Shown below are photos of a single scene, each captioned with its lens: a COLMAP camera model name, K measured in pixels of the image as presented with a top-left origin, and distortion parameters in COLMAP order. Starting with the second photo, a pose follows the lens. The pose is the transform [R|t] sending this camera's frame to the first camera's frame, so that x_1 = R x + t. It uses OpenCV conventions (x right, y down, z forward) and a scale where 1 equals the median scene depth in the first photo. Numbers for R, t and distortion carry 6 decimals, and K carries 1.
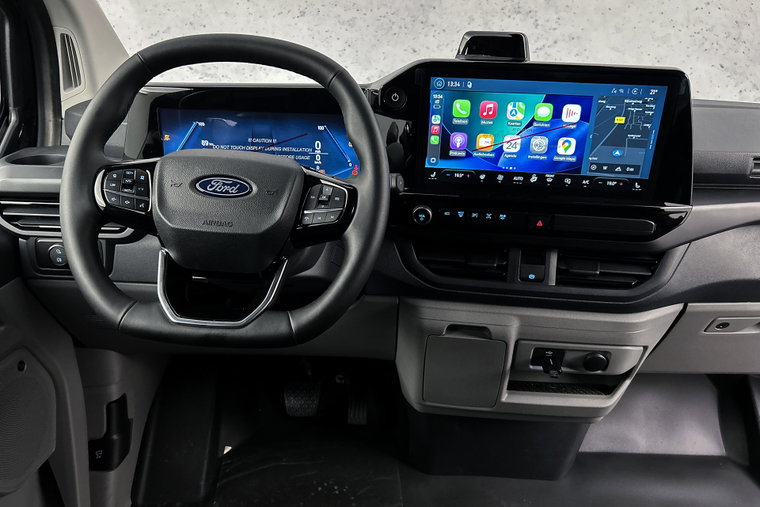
lens RADIAL K [[599.7, 0, 376.8], [0, 599.7, 252.3], [0, 0, 1]] dist [0.053198, -0.016394]
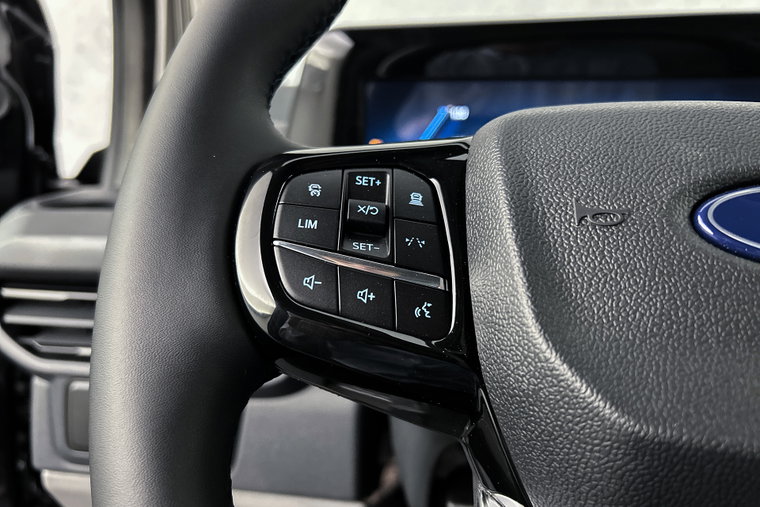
lens RADIAL K [[599.7, 0, 381.2], [0, 599.7, 255.5], [0, 0, 1]] dist [0.053198, -0.016394]
pose [[0.992232, 0.005095, -0.124296, -0.307428], [-0.024112, 0.988090, -0.151975, -0.051499], [0.122041, 0.153792, 0.980538, 0.627967]]
